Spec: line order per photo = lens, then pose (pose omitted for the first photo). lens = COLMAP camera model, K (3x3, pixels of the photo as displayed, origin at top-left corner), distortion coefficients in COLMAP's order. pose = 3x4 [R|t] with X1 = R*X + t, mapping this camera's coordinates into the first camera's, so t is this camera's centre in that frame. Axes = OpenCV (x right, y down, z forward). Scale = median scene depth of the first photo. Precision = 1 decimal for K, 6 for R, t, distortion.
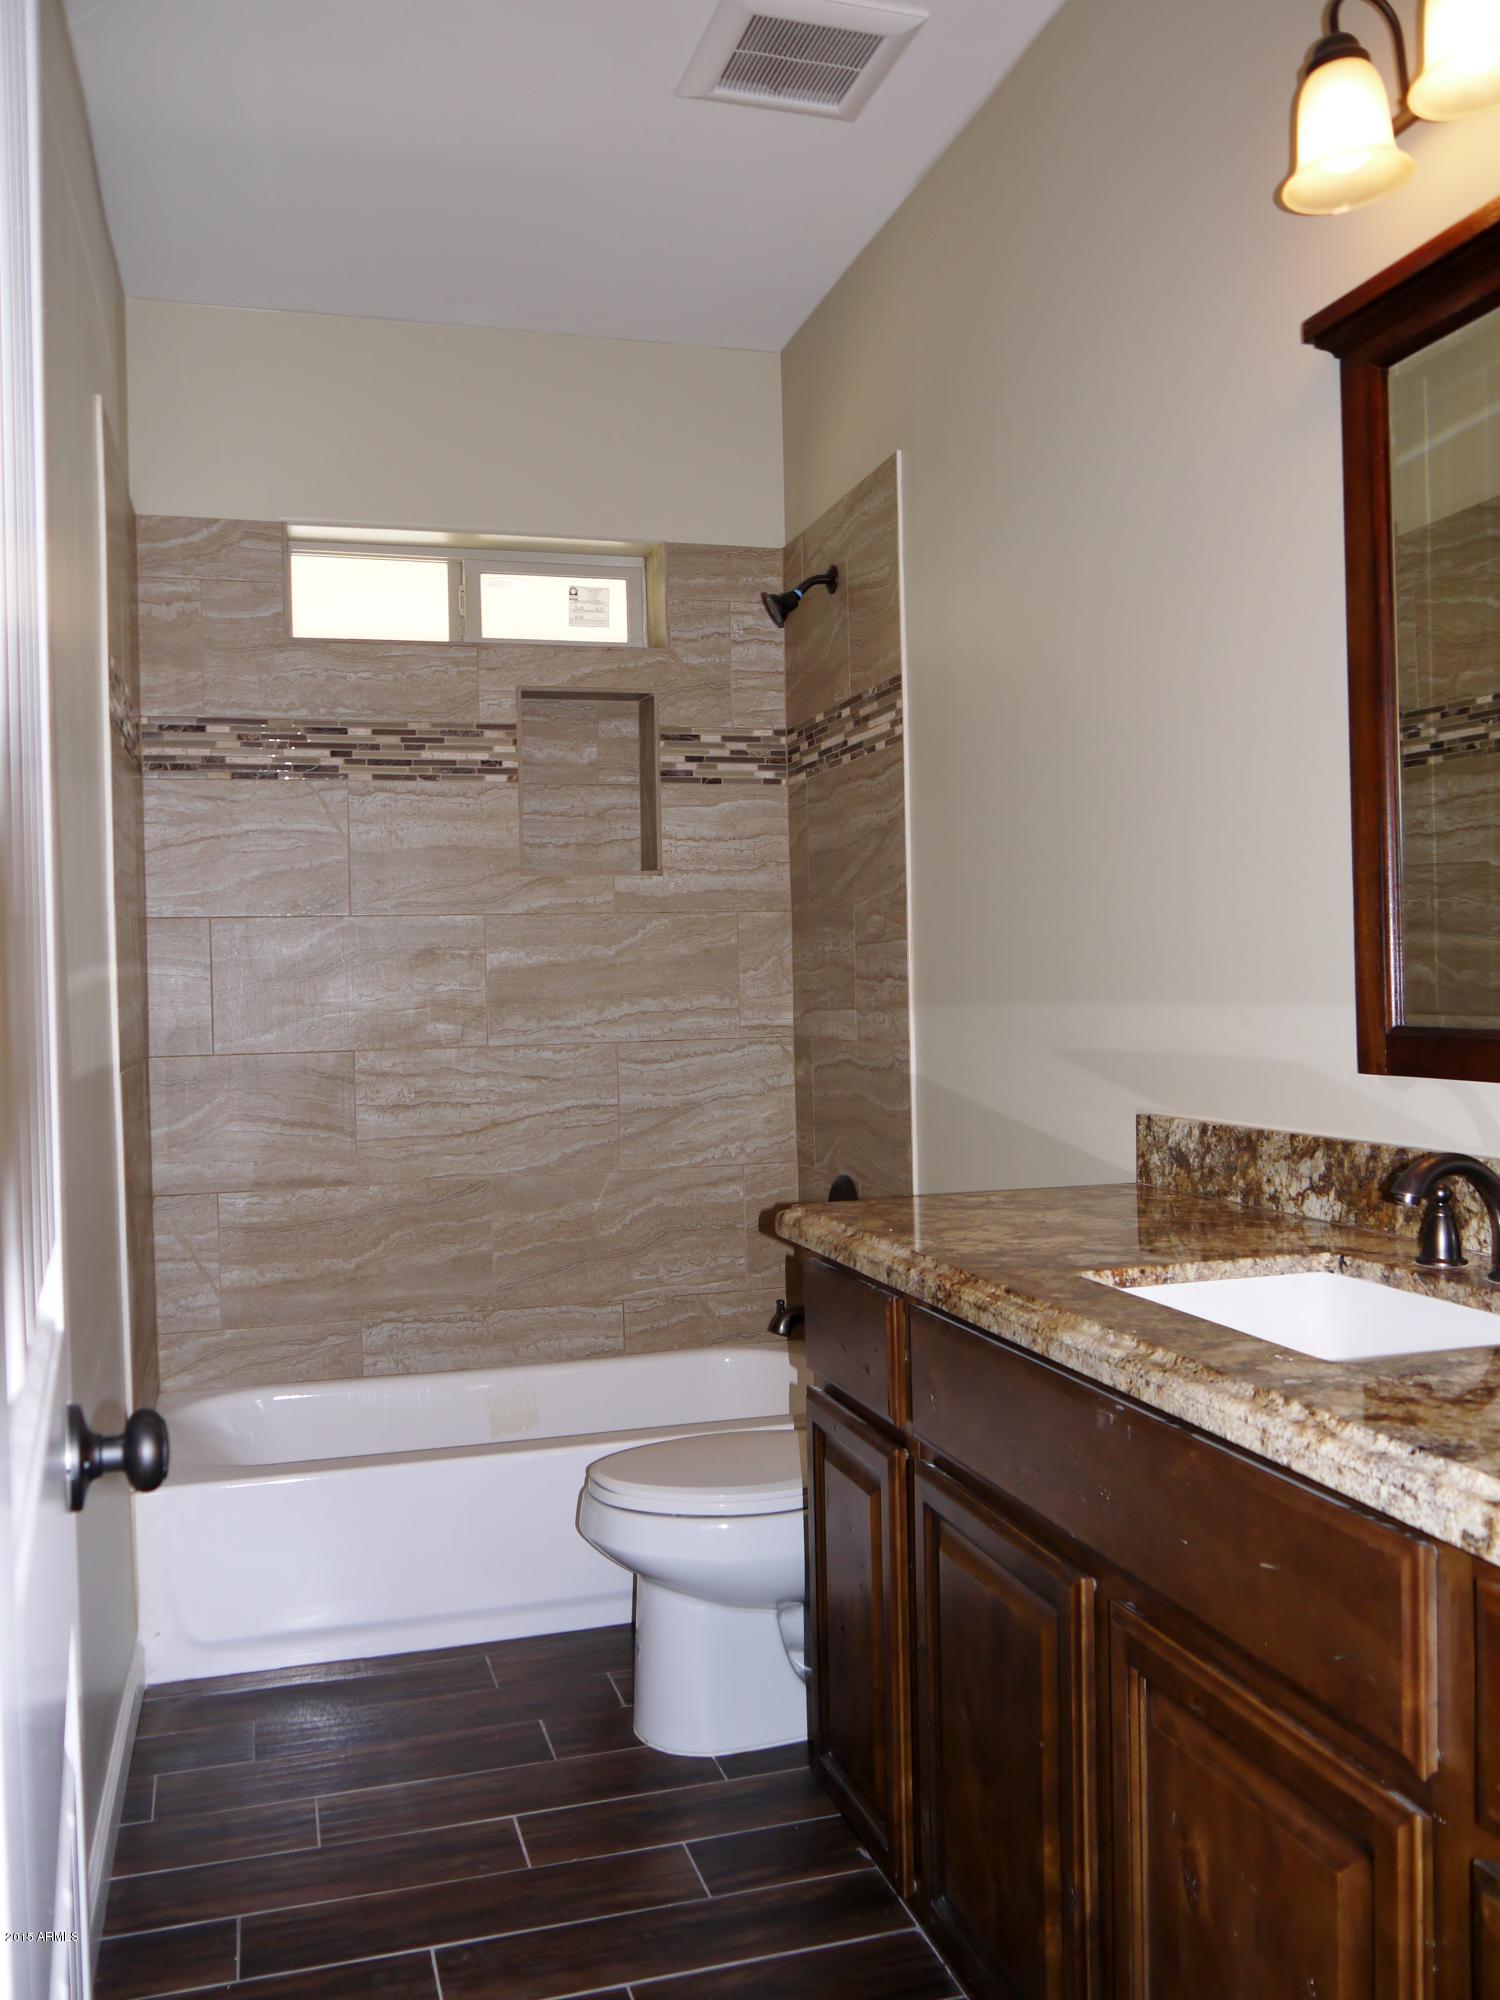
lens RADIAL K [[1660.5, 0, 733.5], [0, 1660.5, 993.4], [0, 0, 1]] dist [-0.043302, 0.017850]
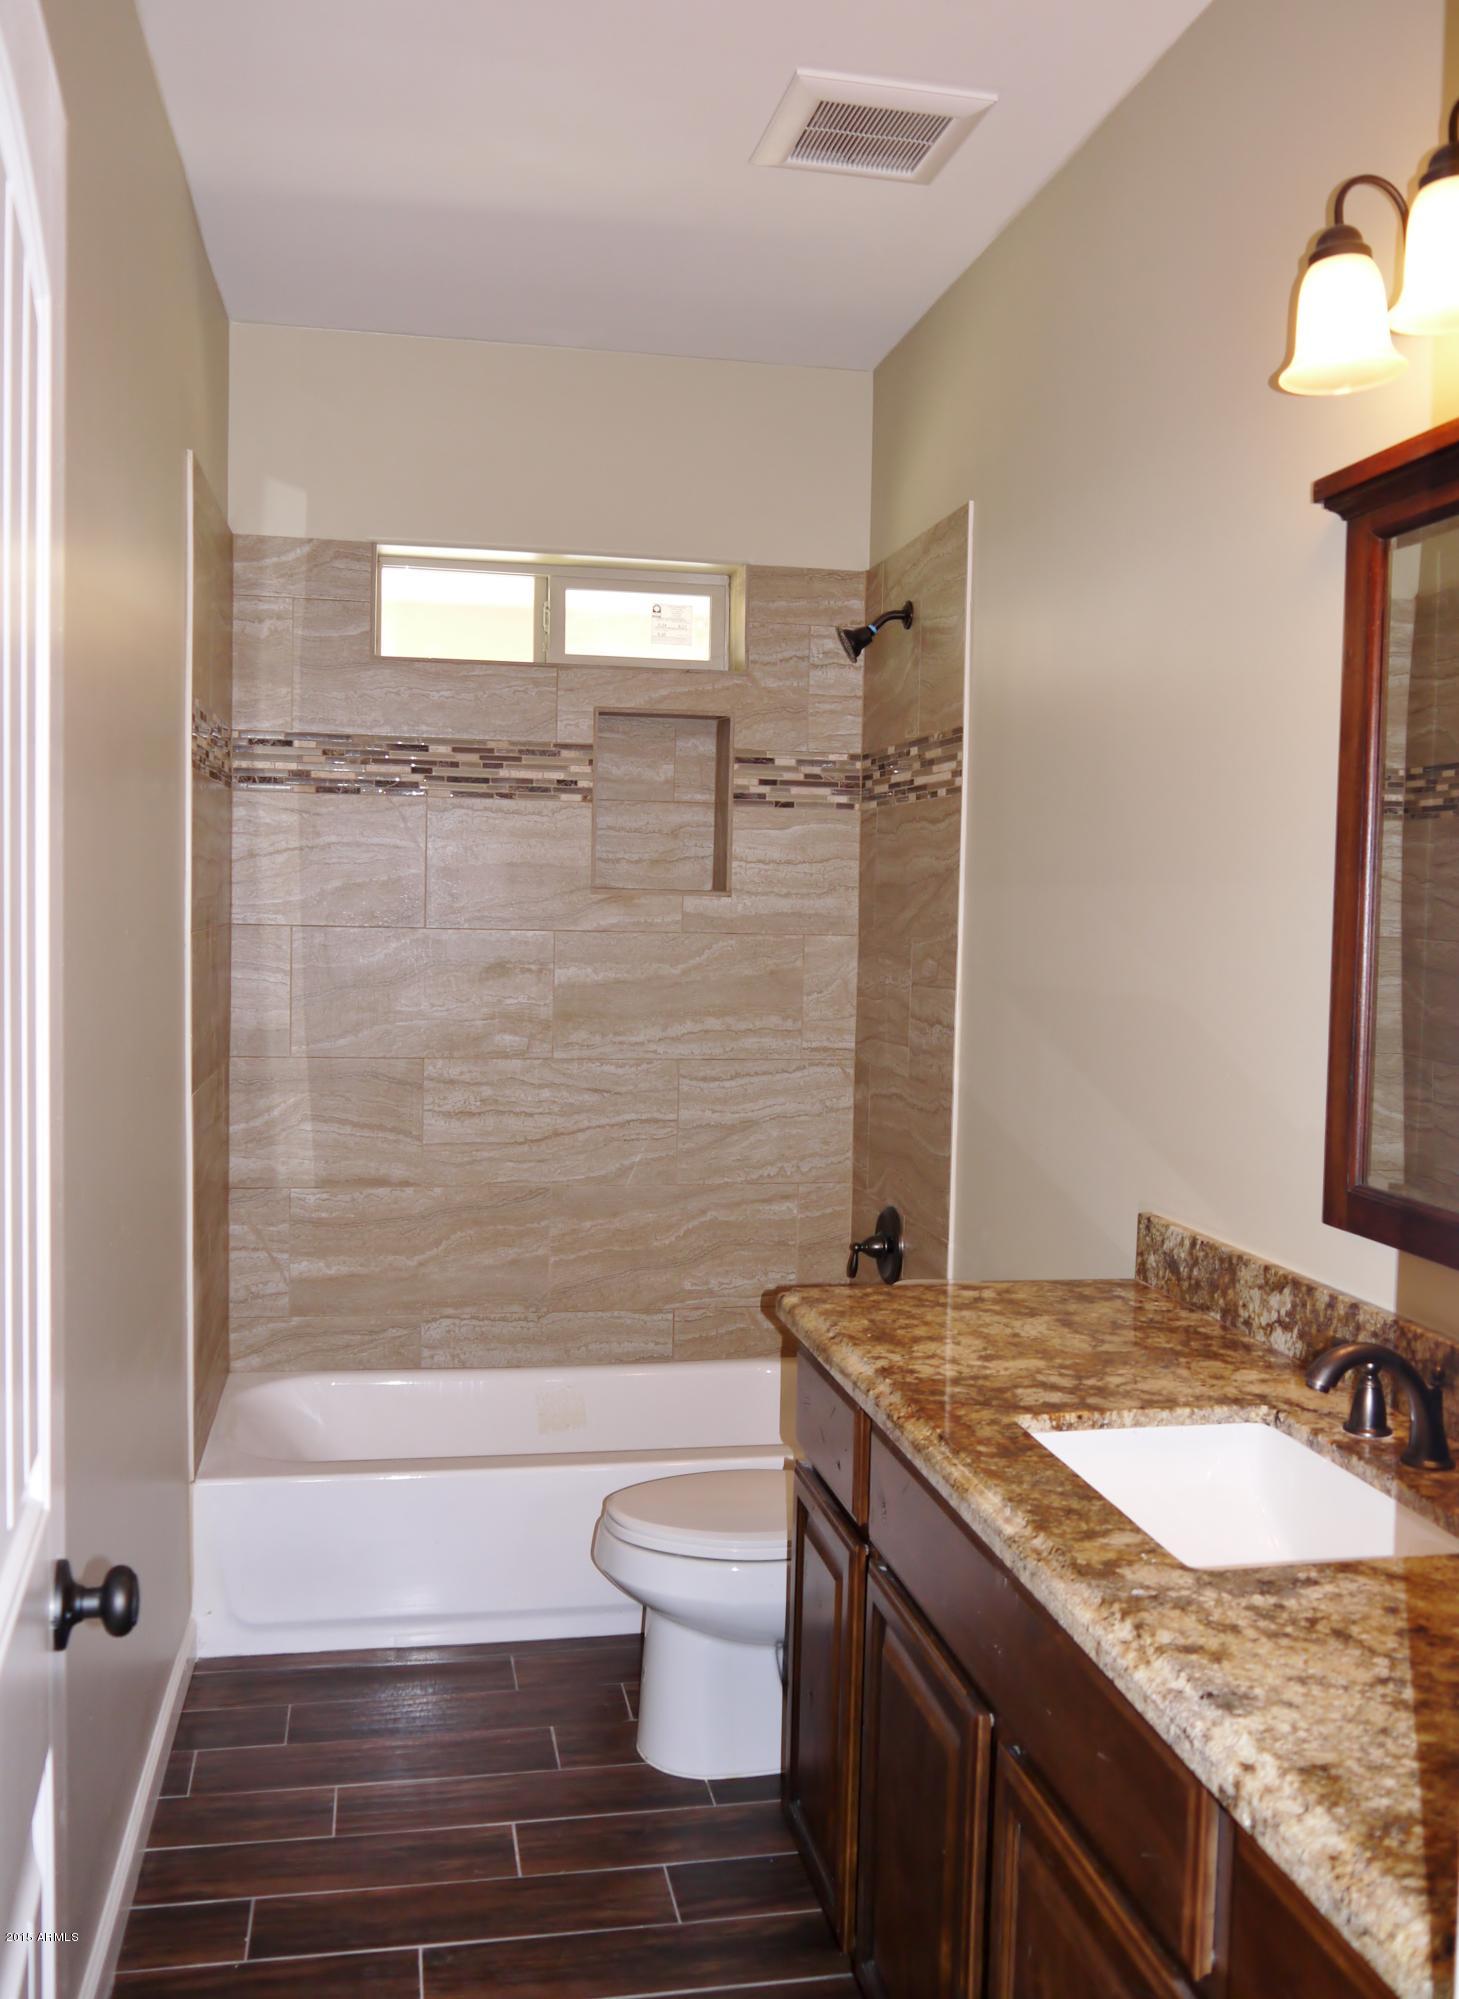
lens RADIAL K [[1700.1, 0, 700.1], [0, 1700.1, 1001.2], [0, 0, 1]] dist [-0.053686, 0.035199]
pose [[0.994435, 0.048716, -0.093411, 0.065578], [-0.044238, 0.997798, 0.049428, -0.098349], [0.095613, -0.045020, 0.994400, -0.062420]]
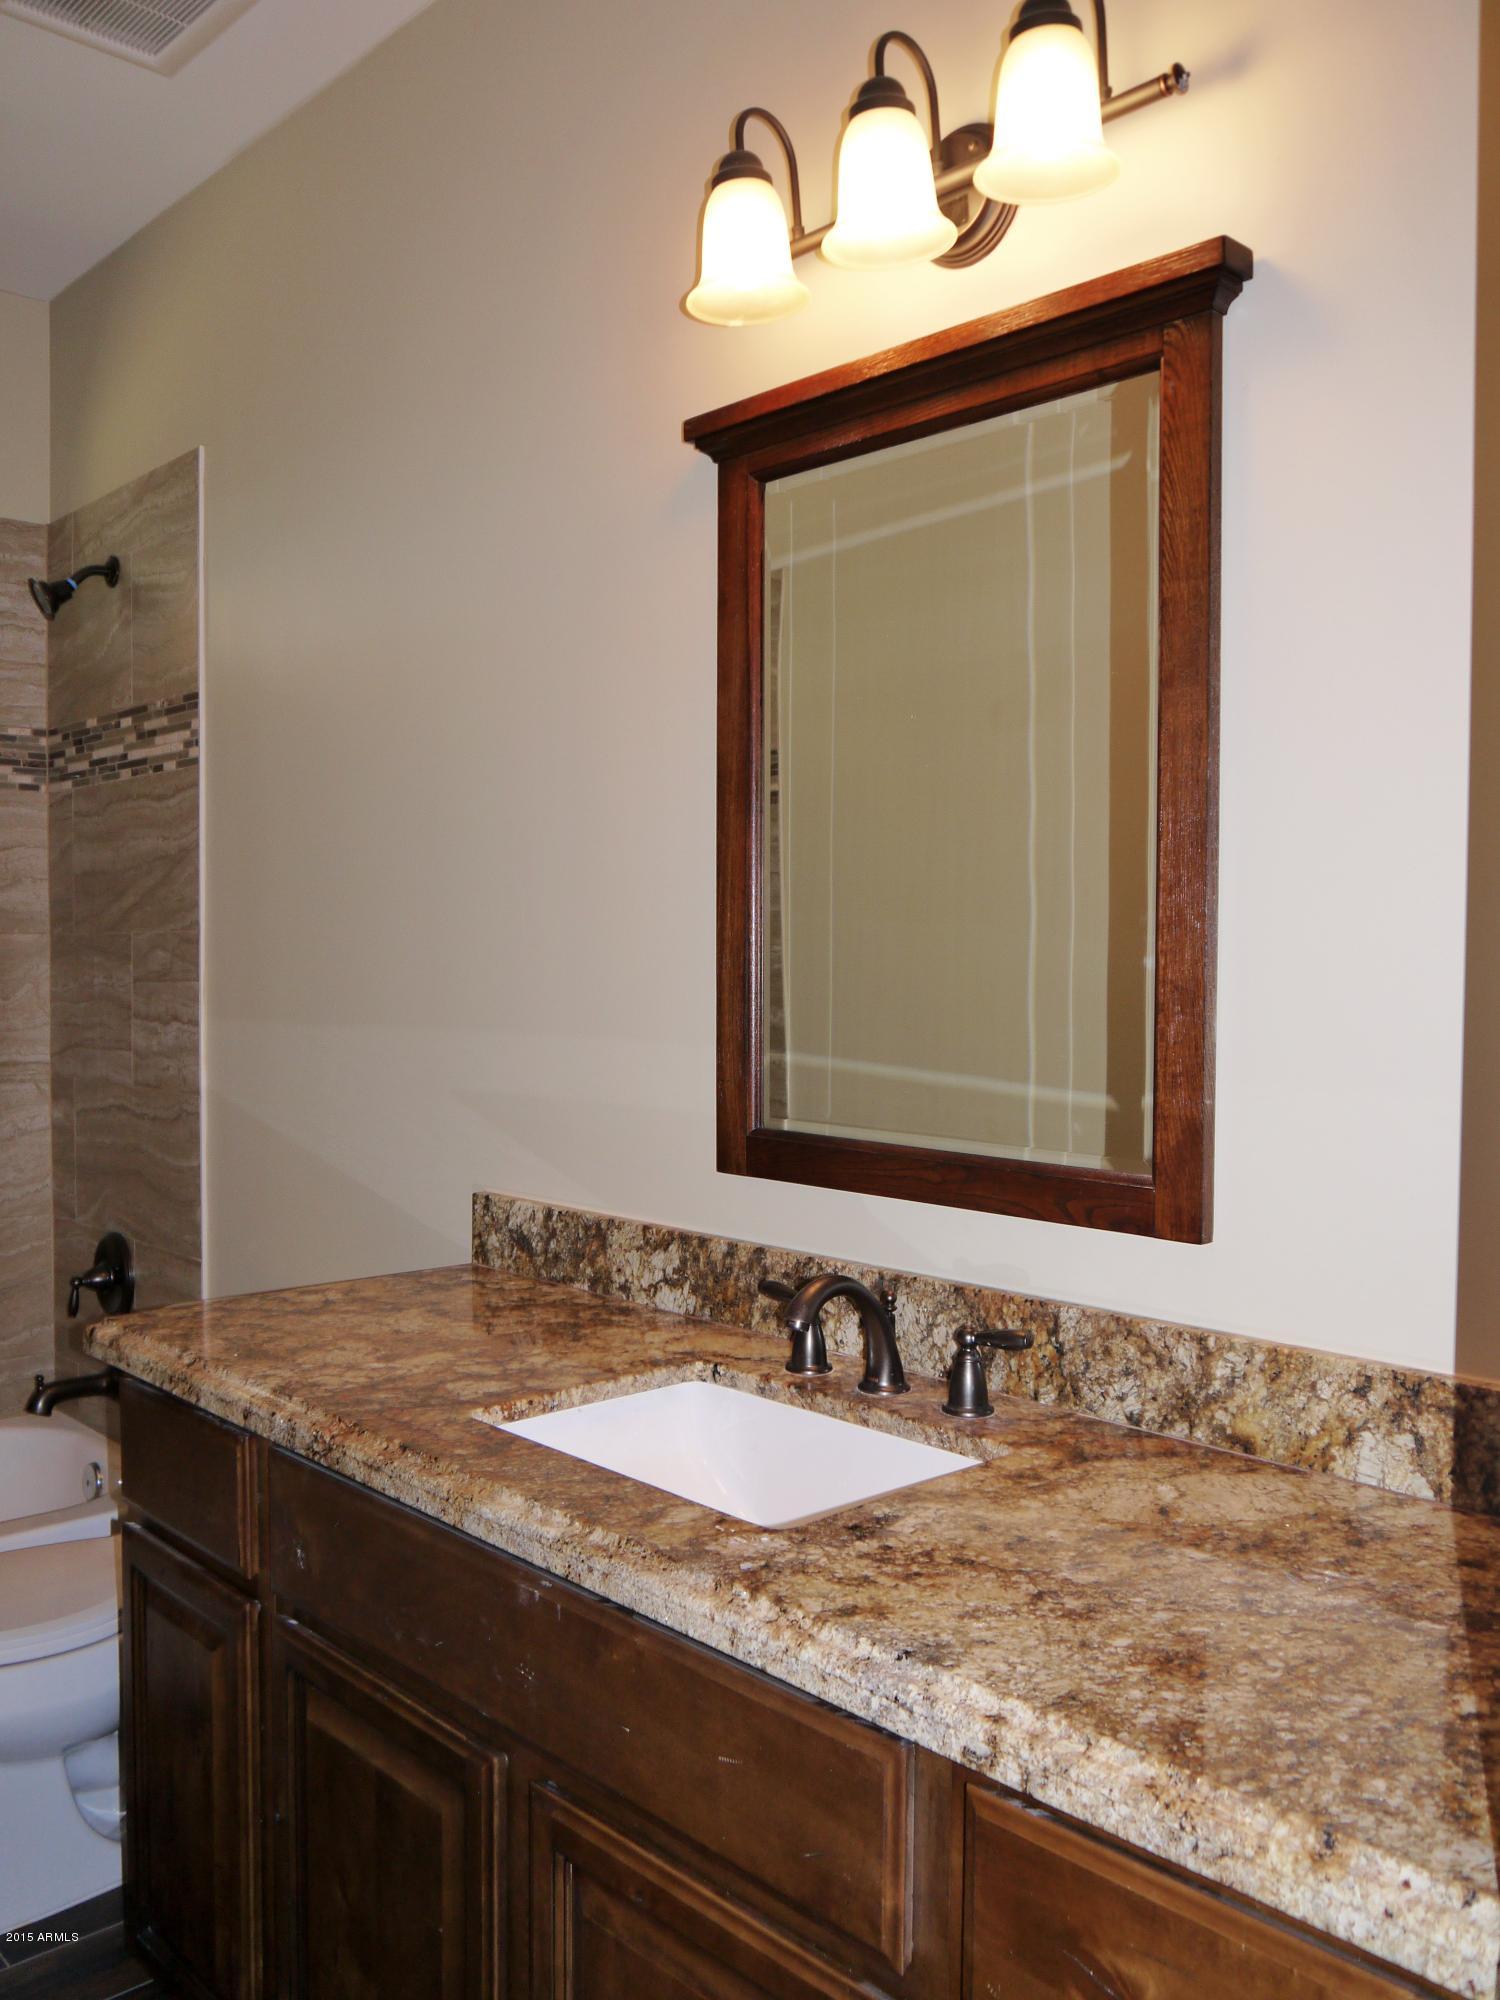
lens RADIAL K [[1660.5, 0, 749.9], [0, 1660.5, 1001.6], [0, 0, 1]] dist [-0.043302, 0.017850]
pose [[0.891285, 0.011737, 0.453292, -0.054064], [-0.019865, 0.999716, 0.013174, -0.055611], [-0.453008, -0.020746, 0.891265, 0.063633]]
